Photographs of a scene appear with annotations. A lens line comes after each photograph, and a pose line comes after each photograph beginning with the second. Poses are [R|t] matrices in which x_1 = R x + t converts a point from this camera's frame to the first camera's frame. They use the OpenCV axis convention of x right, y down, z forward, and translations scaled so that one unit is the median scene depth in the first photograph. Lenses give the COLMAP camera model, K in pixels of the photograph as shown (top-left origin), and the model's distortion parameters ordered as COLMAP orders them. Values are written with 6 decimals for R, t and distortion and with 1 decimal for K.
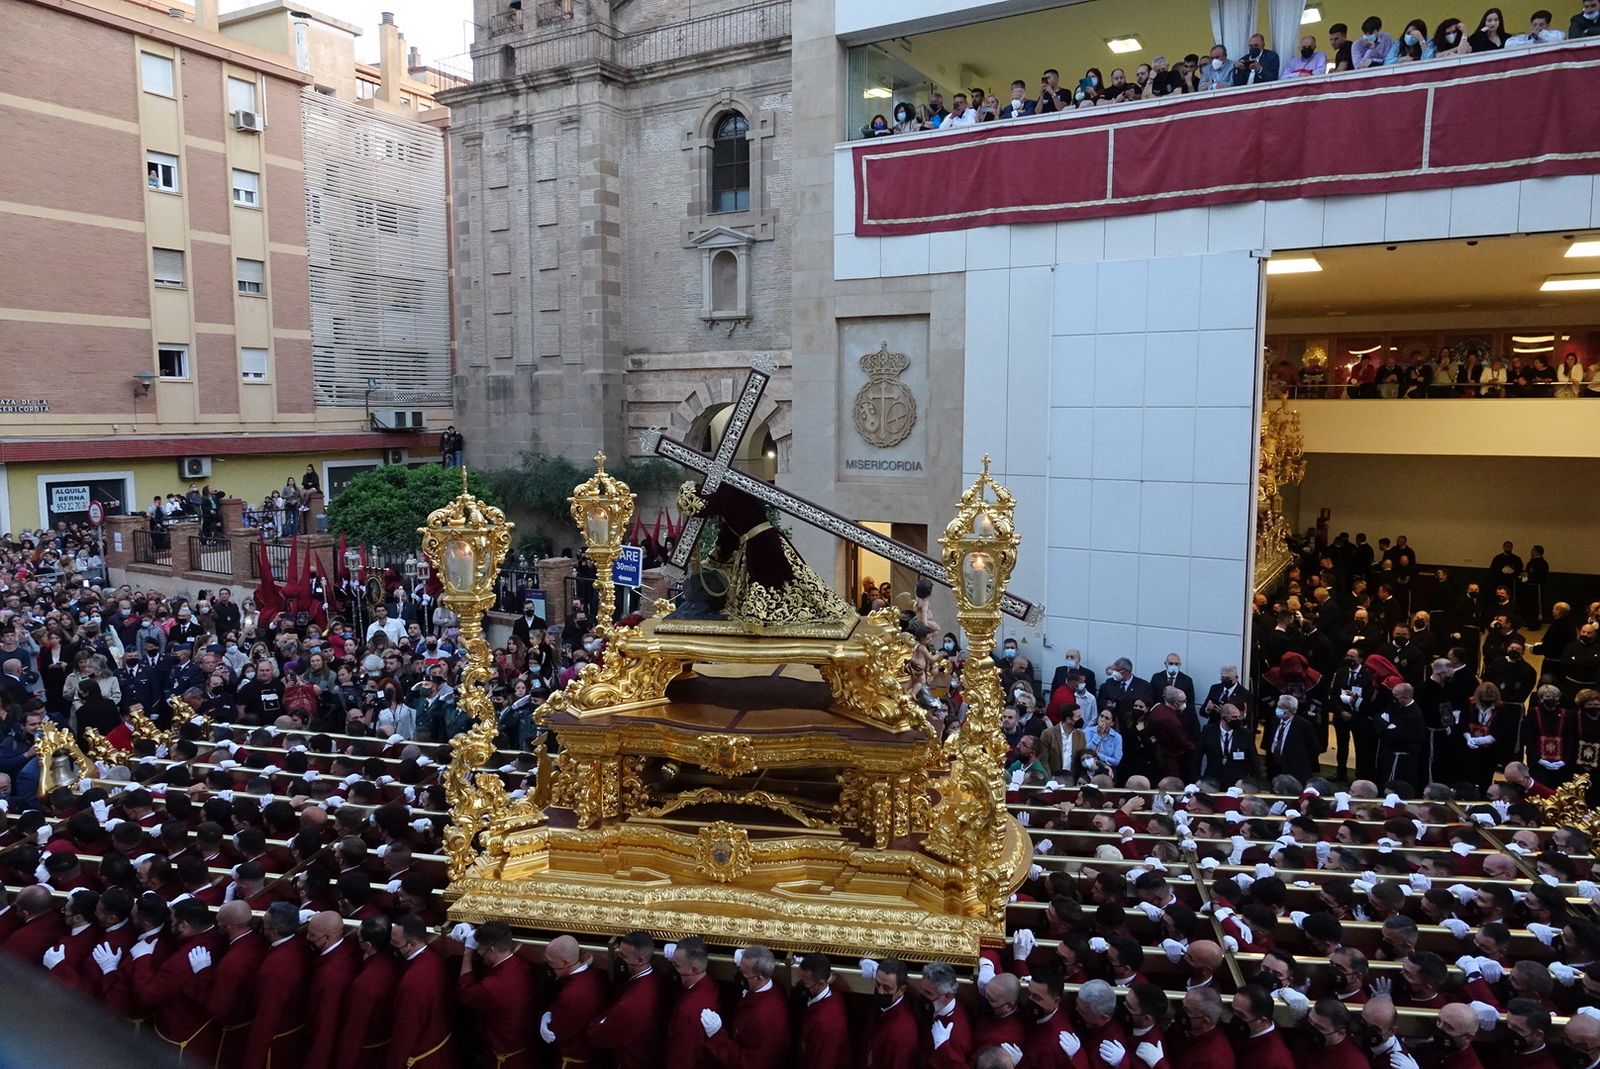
lens RADIAL K [[1087.7, 0, 800.0], [0, 1087.7, 534.5], [0, 0, 1]] dist [-0.010738, 0.005329]
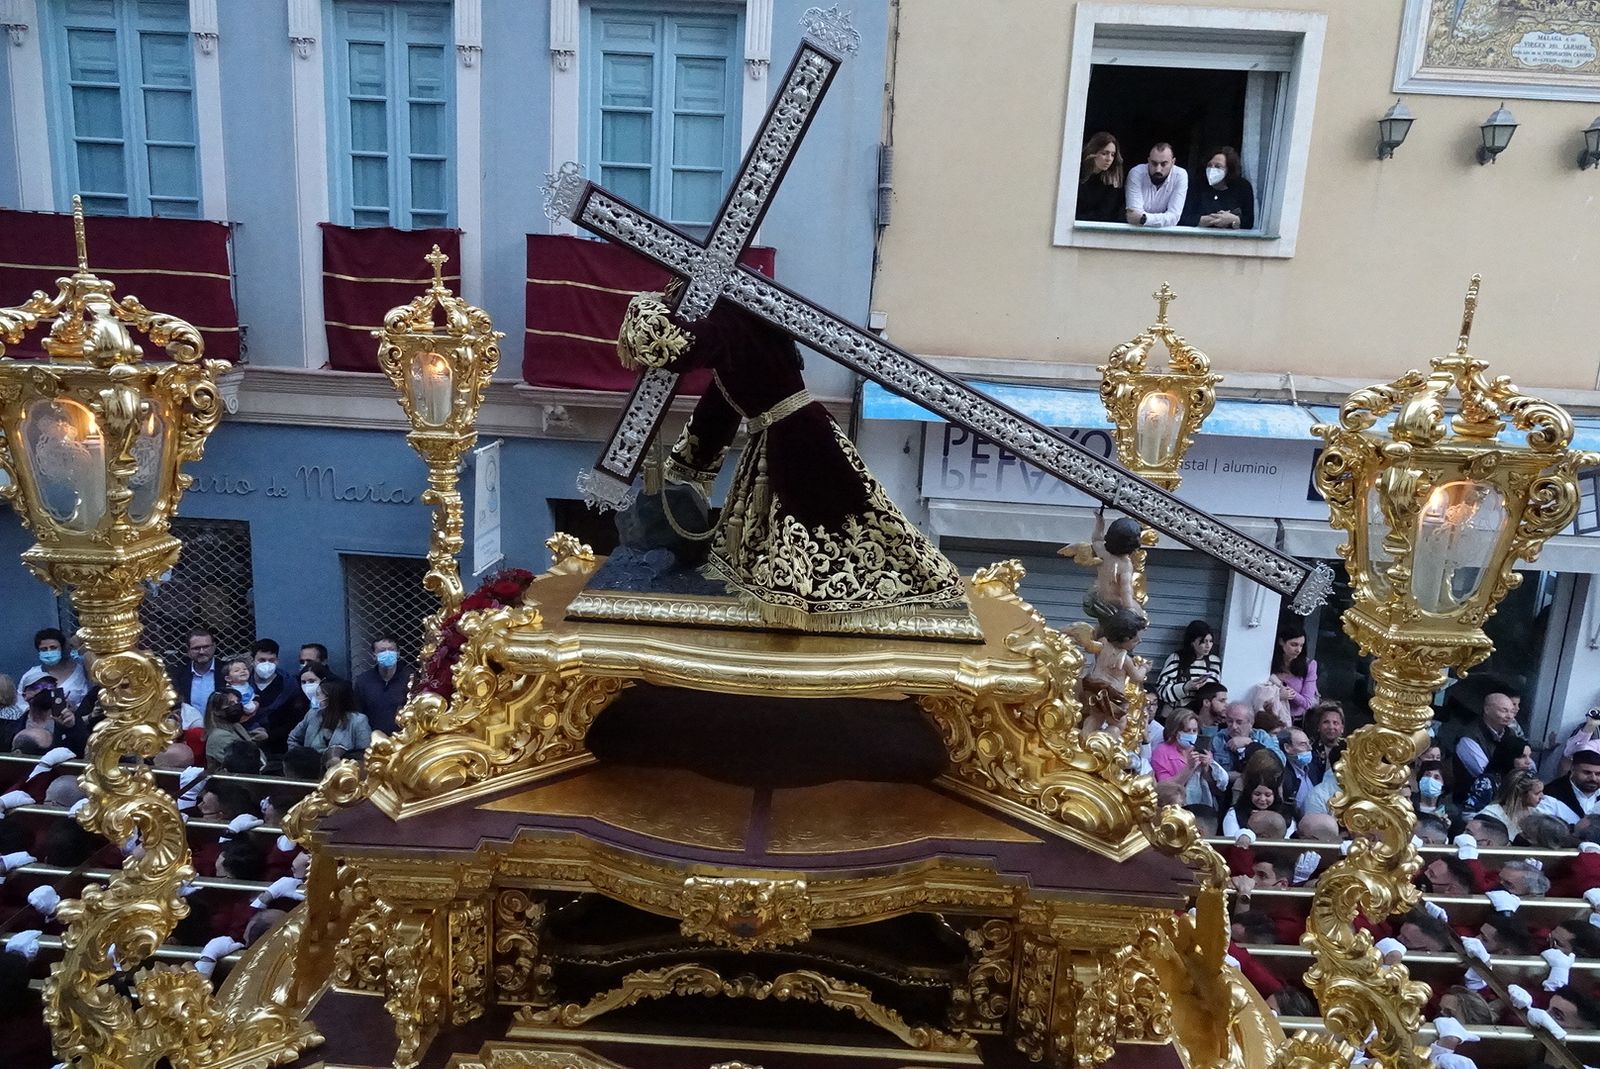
lens RADIAL K [[1087.7, 0, 800.0], [0, 1087.7, 534.5], [0, 0, 1]] dist [-0.010738, 0.005329]
pose [[0.986633, 0.020582, 0.161654, -0.209430], [-0.036810, 0.994501, 0.098041, 0.010323], [-0.158747, -0.102681, 0.981965, 1.002951]]
